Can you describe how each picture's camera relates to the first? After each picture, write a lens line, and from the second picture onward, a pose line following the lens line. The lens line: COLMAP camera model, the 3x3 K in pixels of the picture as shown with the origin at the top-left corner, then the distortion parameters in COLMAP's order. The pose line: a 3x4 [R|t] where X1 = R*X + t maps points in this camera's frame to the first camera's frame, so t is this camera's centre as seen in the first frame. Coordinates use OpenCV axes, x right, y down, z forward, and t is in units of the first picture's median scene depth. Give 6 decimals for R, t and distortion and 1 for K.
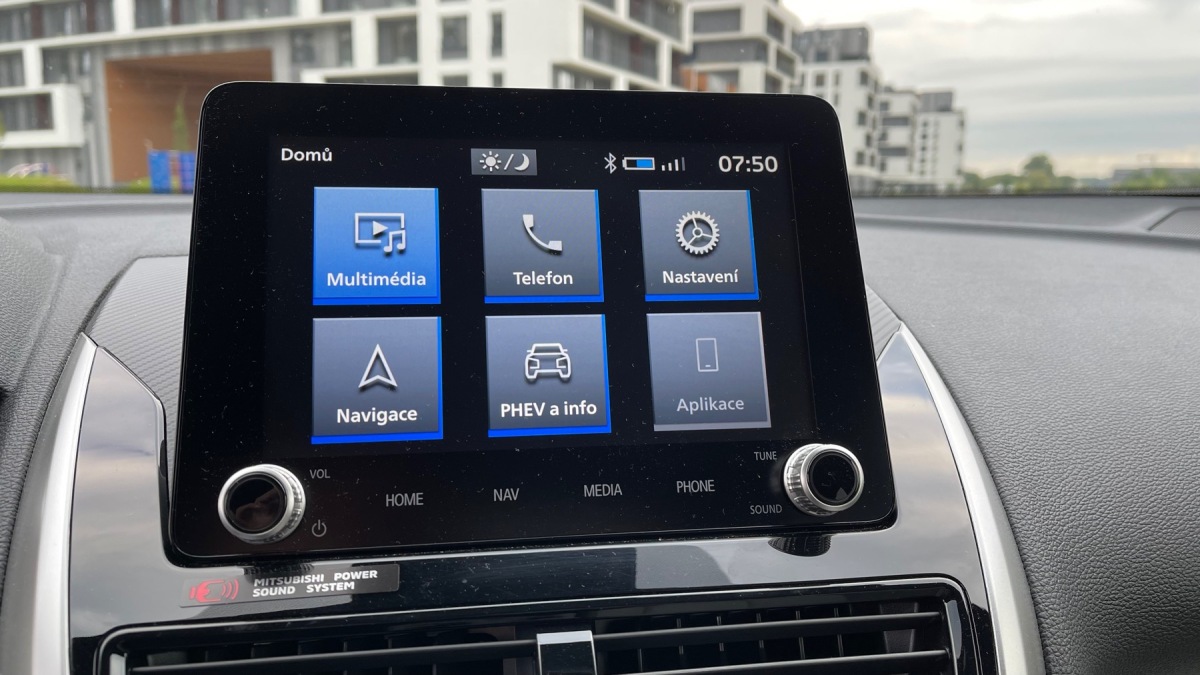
lens RADIAL K [[931.0, 0, 604.3], [0, 931.0, 349.0], [0, 0, 1]] dist [0.031422, -0.015064]
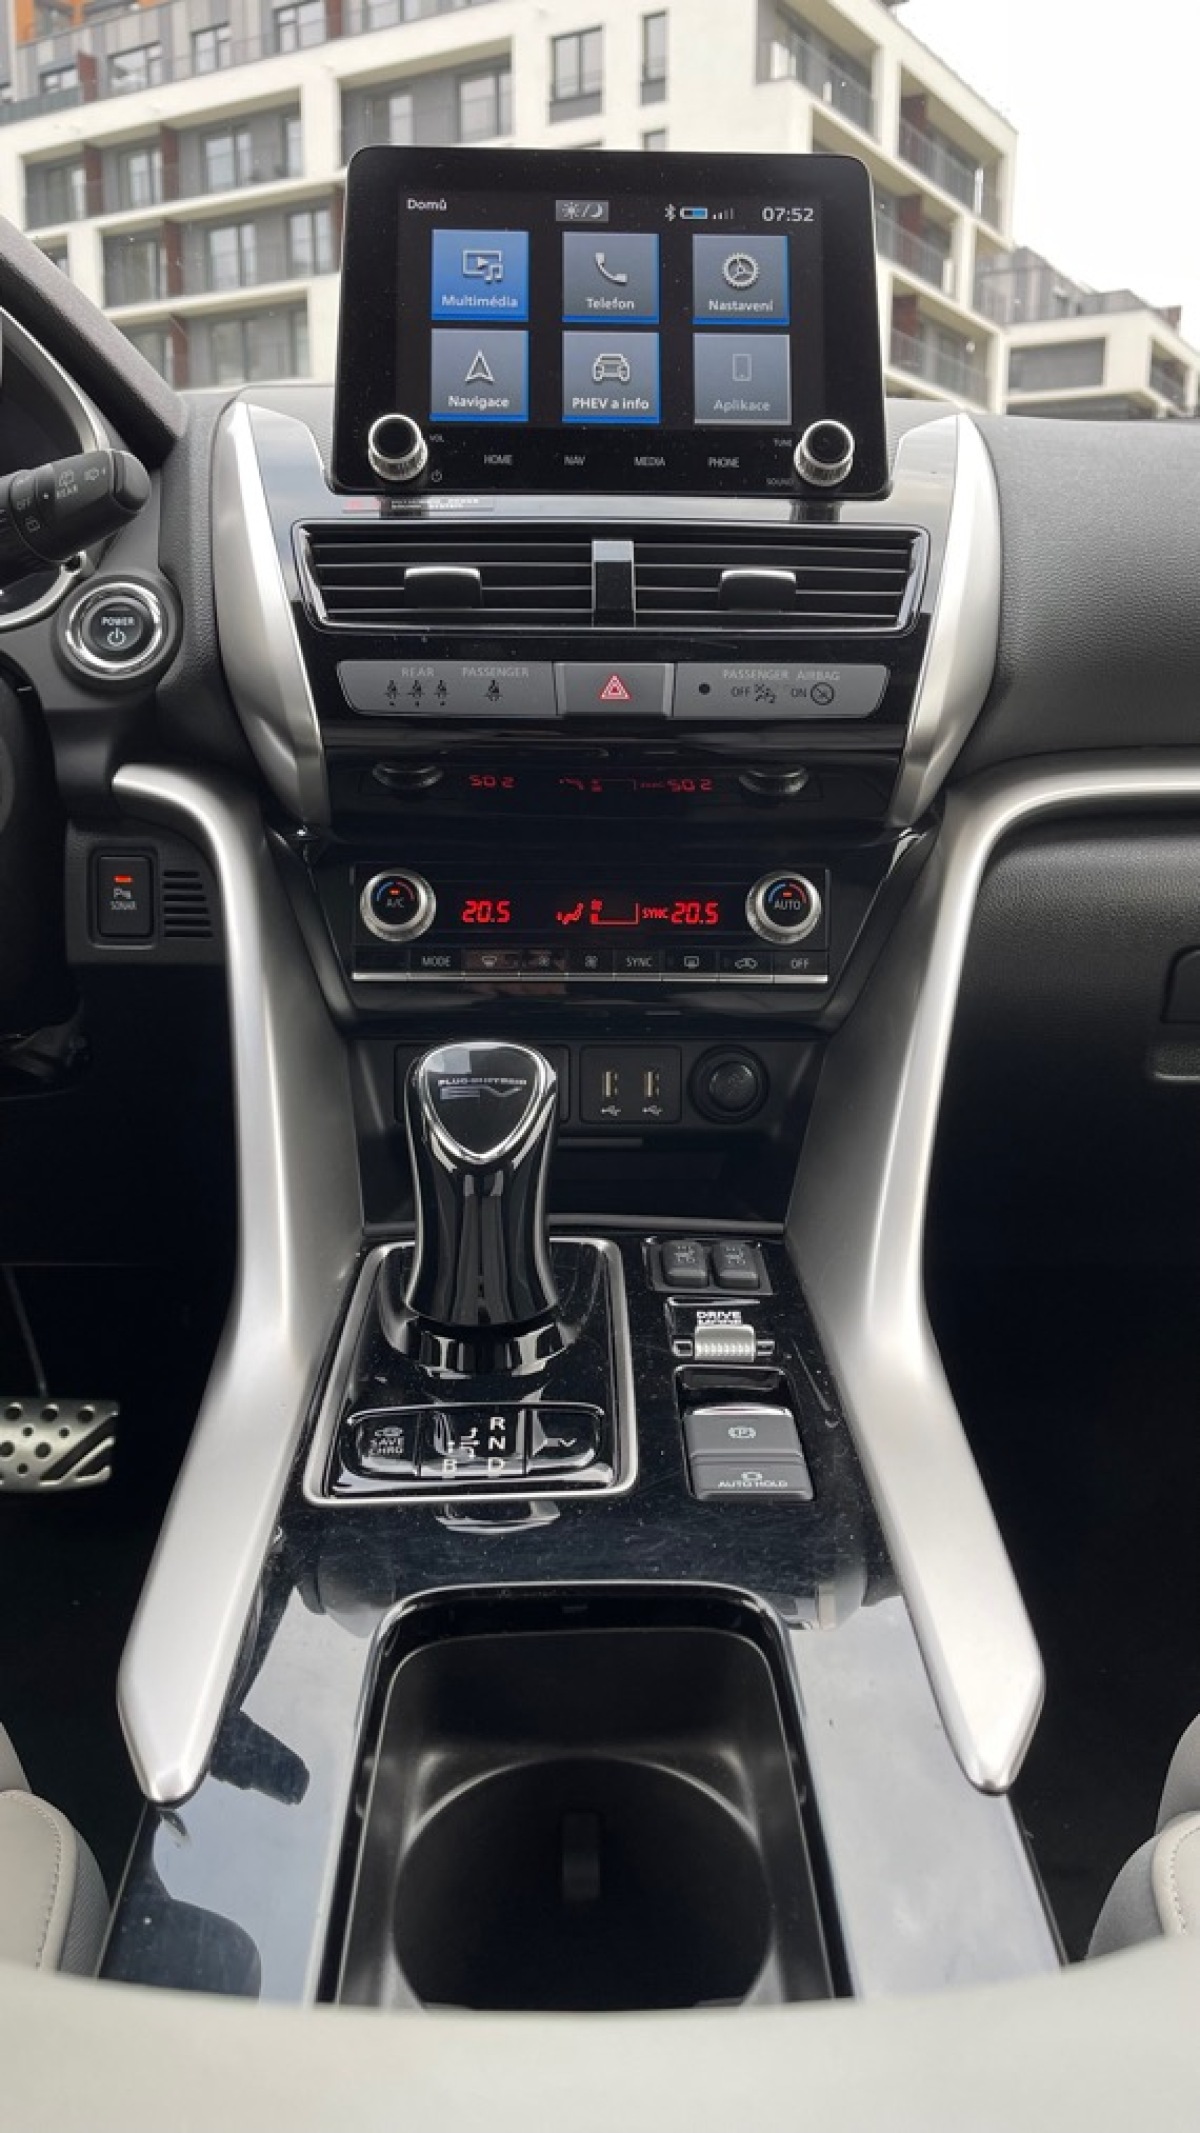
lens RADIAL K [[1654.9, 0, 599.9], [0, 1654.9, 1073.6], [0, 0, 1]] dist [0.031422, -0.015064]
pose [[0.990874, 0.032570, -0.130797, 0.248241], [-0.024559, 0.997749, 0.062399, 0.822477], [0.132535, -0.058617, 0.989444, -1.277125]]
